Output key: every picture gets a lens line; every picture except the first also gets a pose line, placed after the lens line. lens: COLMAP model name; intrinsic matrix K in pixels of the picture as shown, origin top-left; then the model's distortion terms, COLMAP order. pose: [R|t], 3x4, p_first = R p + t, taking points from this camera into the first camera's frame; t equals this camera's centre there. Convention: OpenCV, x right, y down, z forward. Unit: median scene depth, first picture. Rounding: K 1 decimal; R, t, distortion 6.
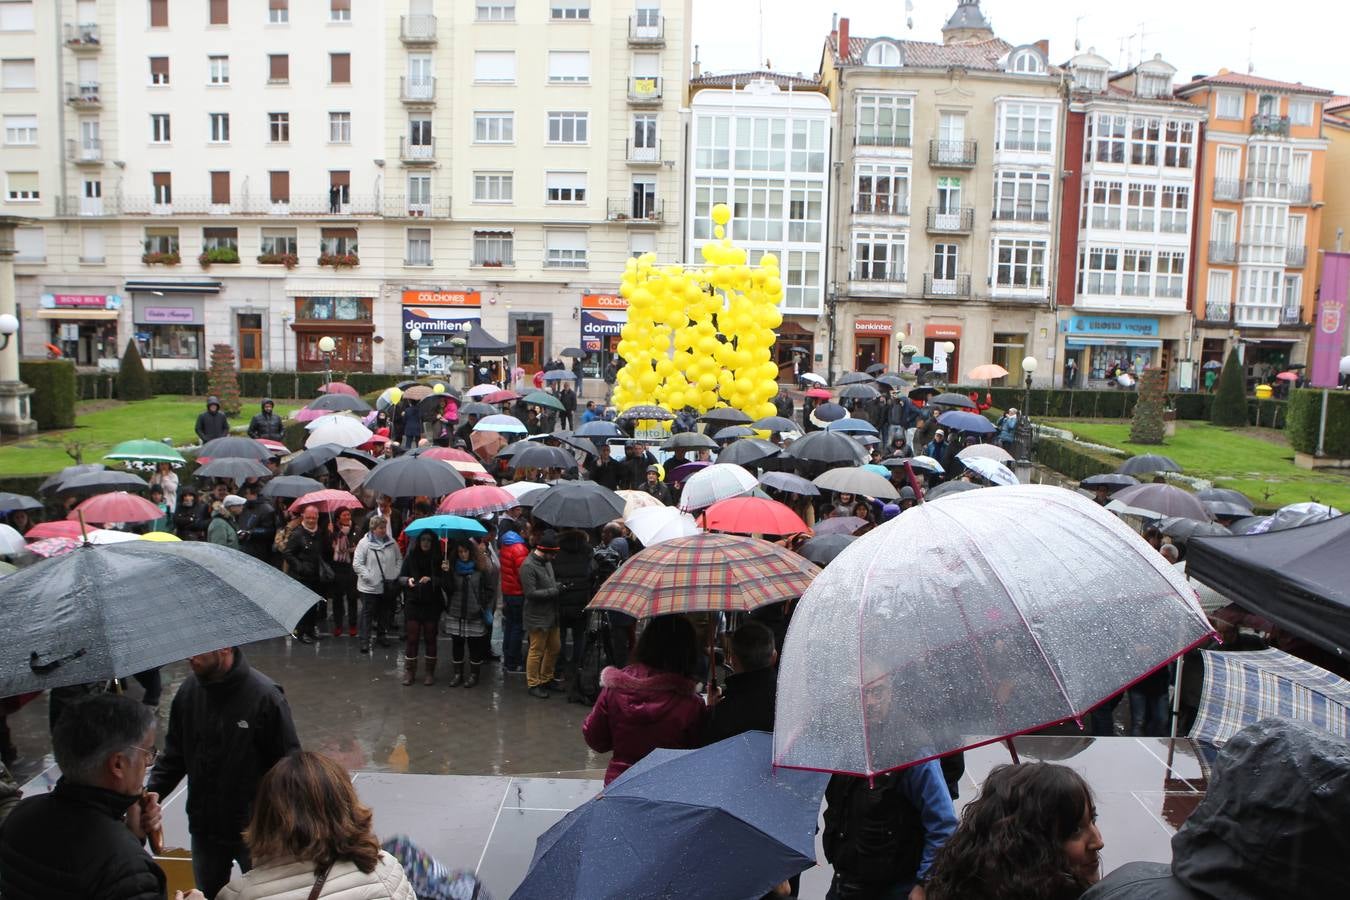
lens RADIAL K [[1198.1, 0, 677.0], [0, 1198.1, 480.8], [0, 0, 1]] dist [-0.124360, 0.097728]
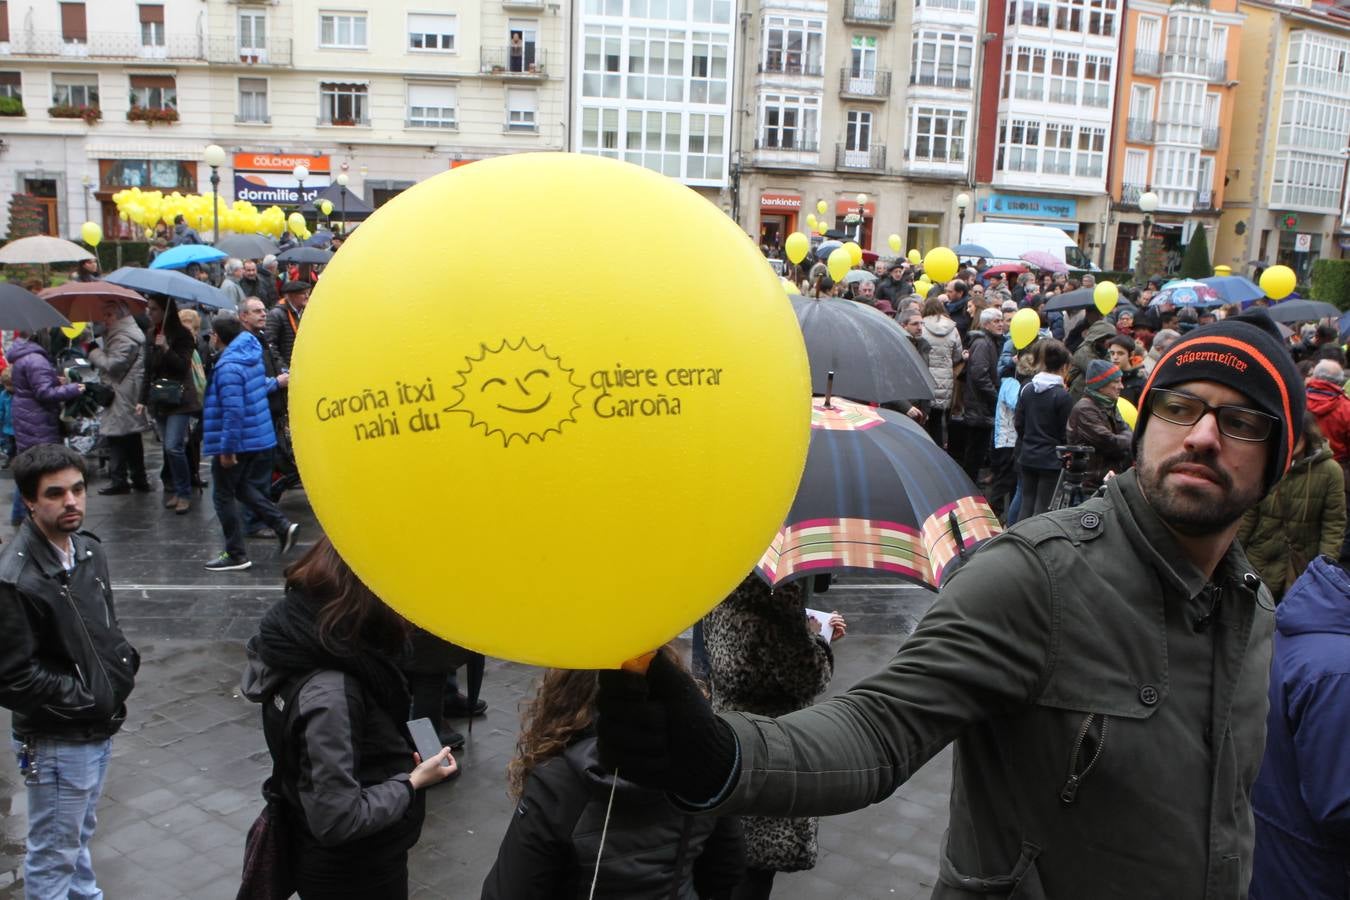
lens RADIAL K [[1198.1, 0, 677.0], [0, 1198.1, 480.8], [0, 0, 1]] dist [-0.124360, 0.097728]
pose [[0.985997, -0.021634, 0.165355, -0.065326], [0.008337, 0.996705, 0.080688, 0.007078], [-0.166555, -0.078180, 0.982928, 0.117064]]
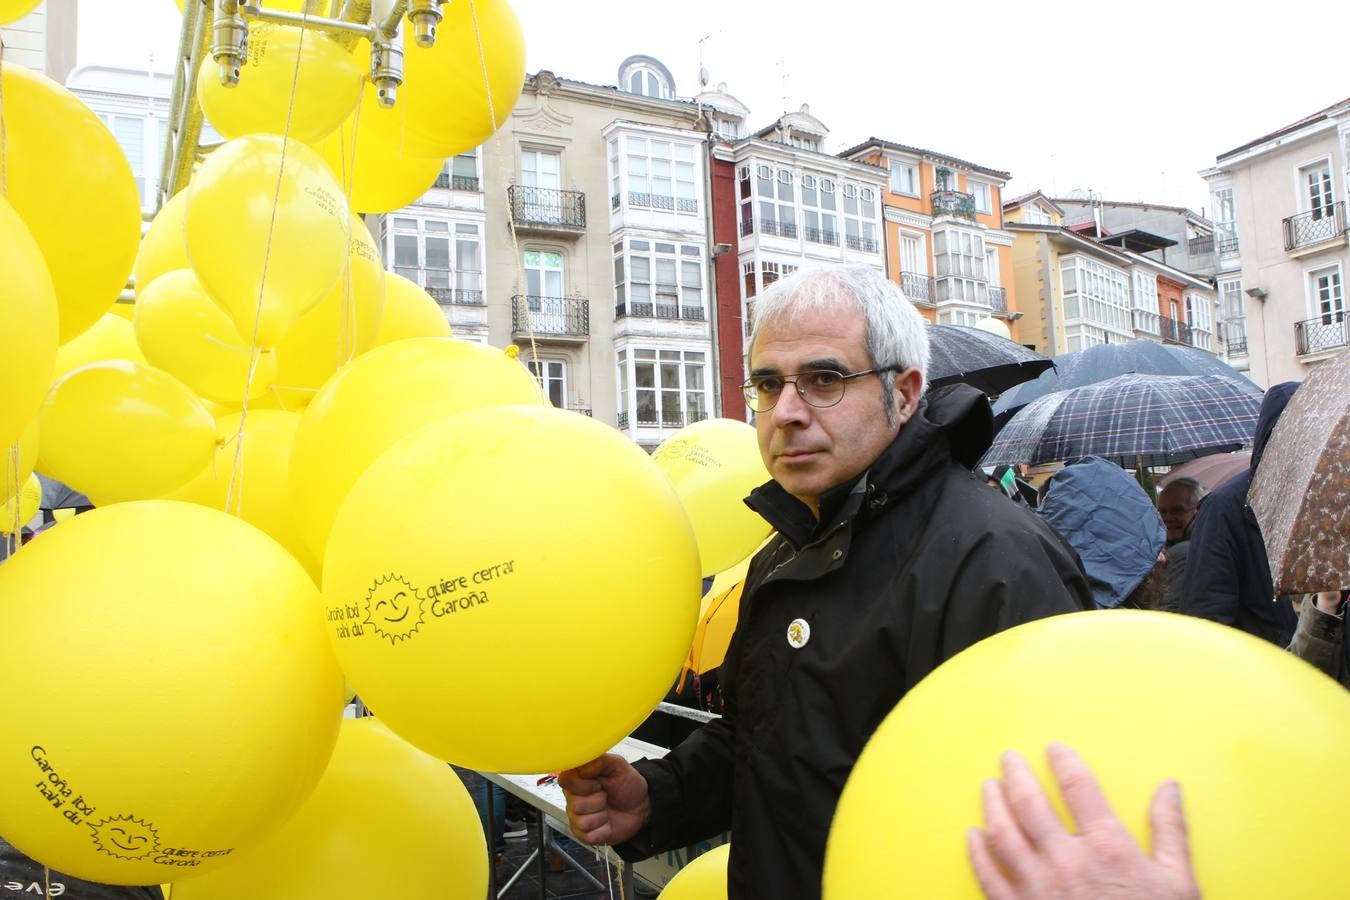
lens RADIAL K [[1198.1, 0, 677.0], [0, 1198.1, 480.8], [0, 0, 1]] dist [-0.124360, 0.097728]
pose [[0.898576, -0.035296, 0.437396, 0.024171], [0.127634, 0.974688, -0.183555, -0.024449], [-0.419845, 0.220765, 0.880337, 0.465872]]
